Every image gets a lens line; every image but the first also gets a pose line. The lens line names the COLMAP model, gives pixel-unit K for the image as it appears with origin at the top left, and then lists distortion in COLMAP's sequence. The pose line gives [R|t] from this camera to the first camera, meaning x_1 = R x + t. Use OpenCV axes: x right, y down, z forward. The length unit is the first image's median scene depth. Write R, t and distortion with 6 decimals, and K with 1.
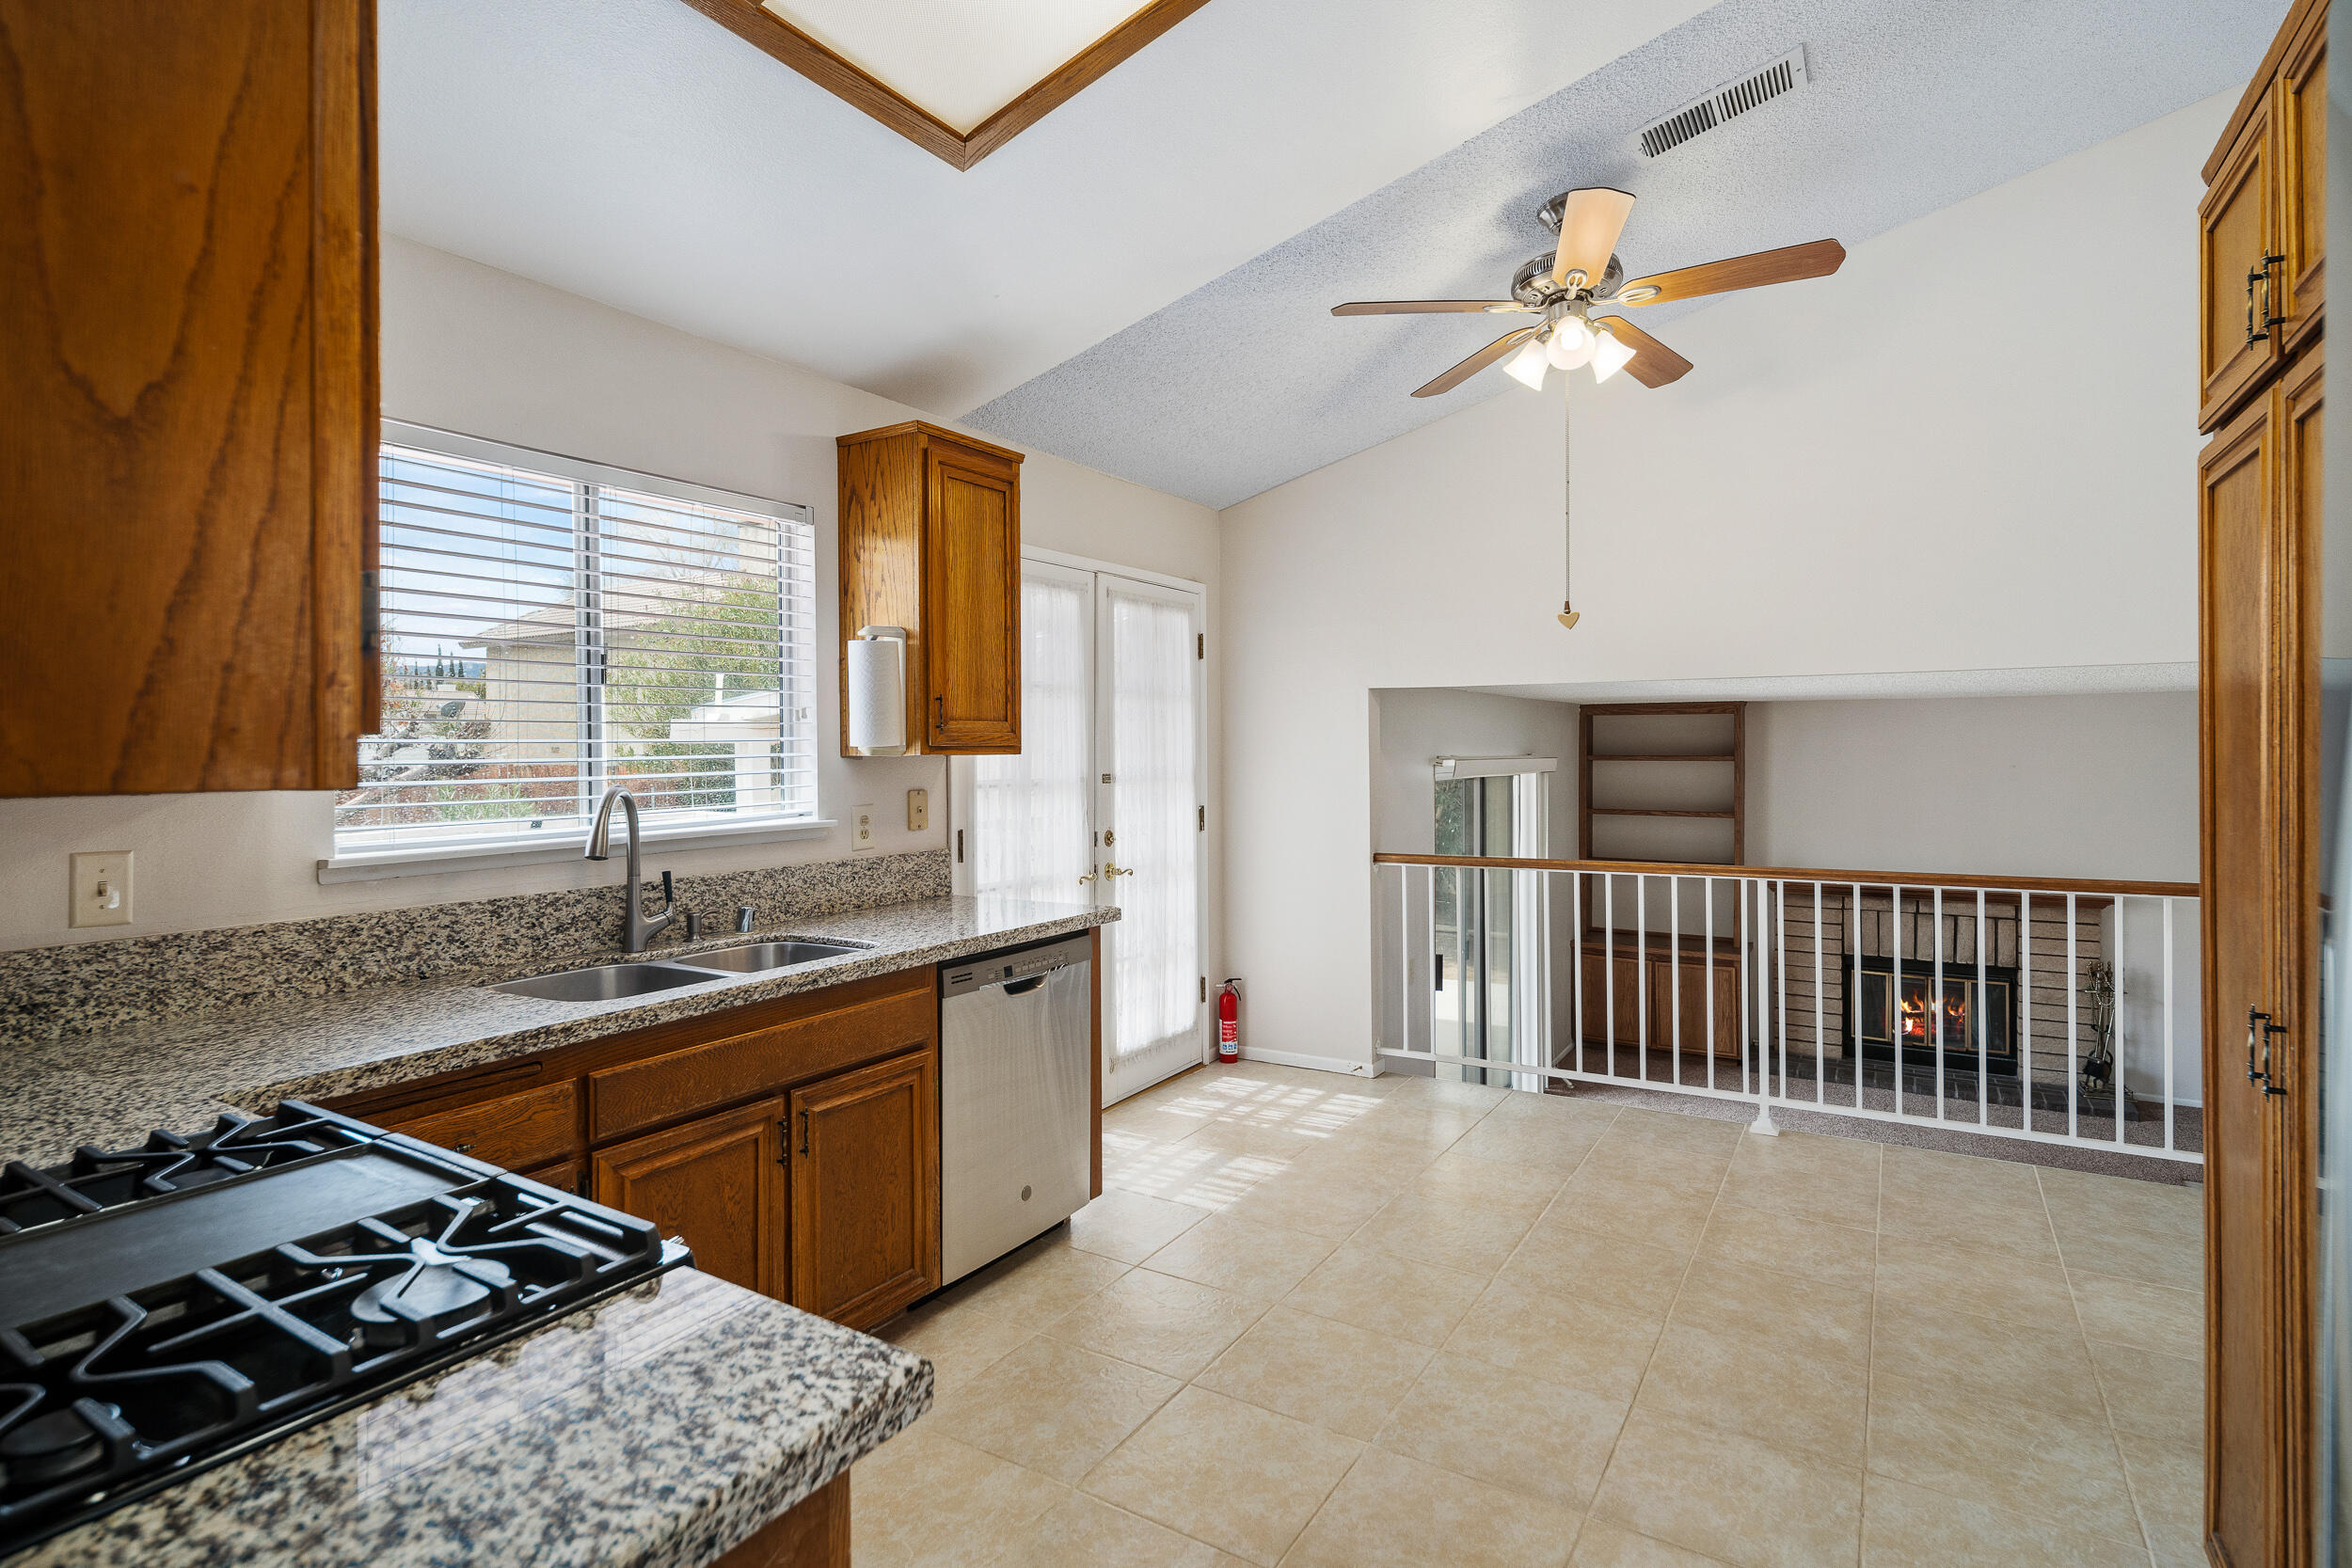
lens RADIAL K [[1143.1, 0, 1181.4], [0, 1143.1, 768.8], [0, 0, 1]] dist [0.000775, -0.000043]
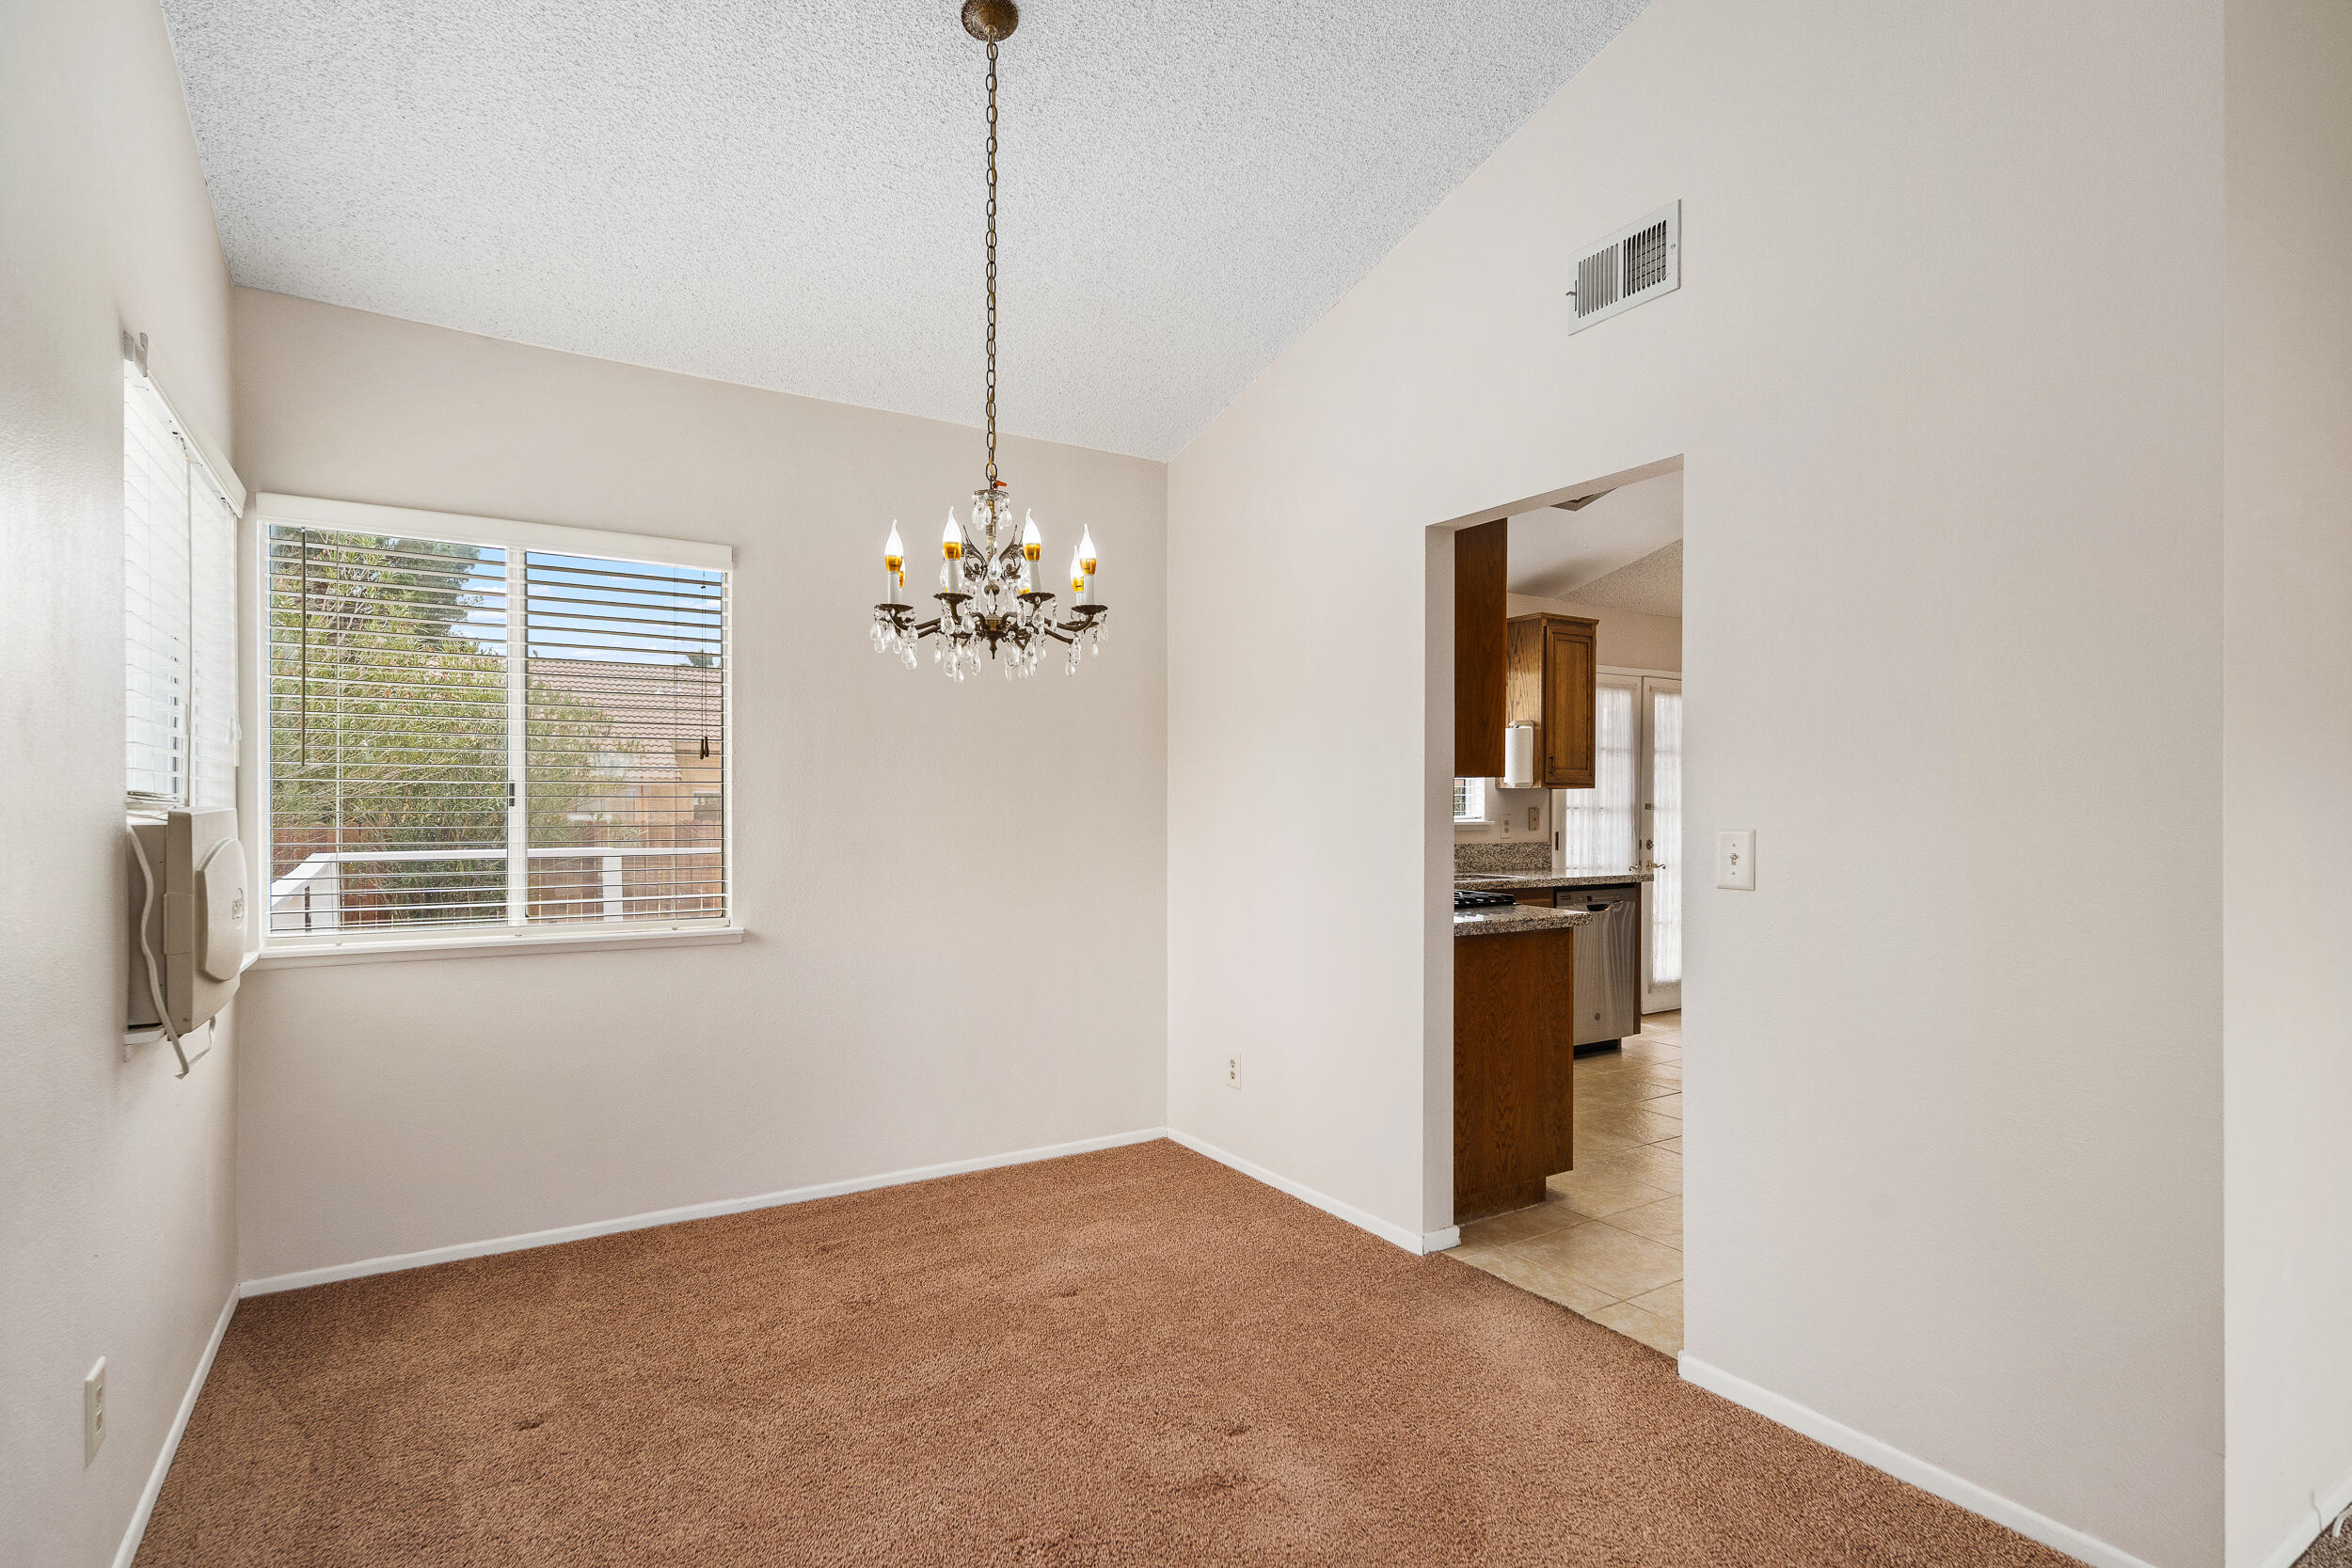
lens RADIAL K [[1182.7, 0, 1174.3], [0, 1182.7, 802.7], [0, 0, 1]] dist [0.001597, 0.000611]
pose [[0.897485, 0.010307, -0.440924, 0.083888], [-0.018336, 0.999735, -0.013953, 0.047178], [0.440663, 0.020608, 0.897436, -0.938055]]
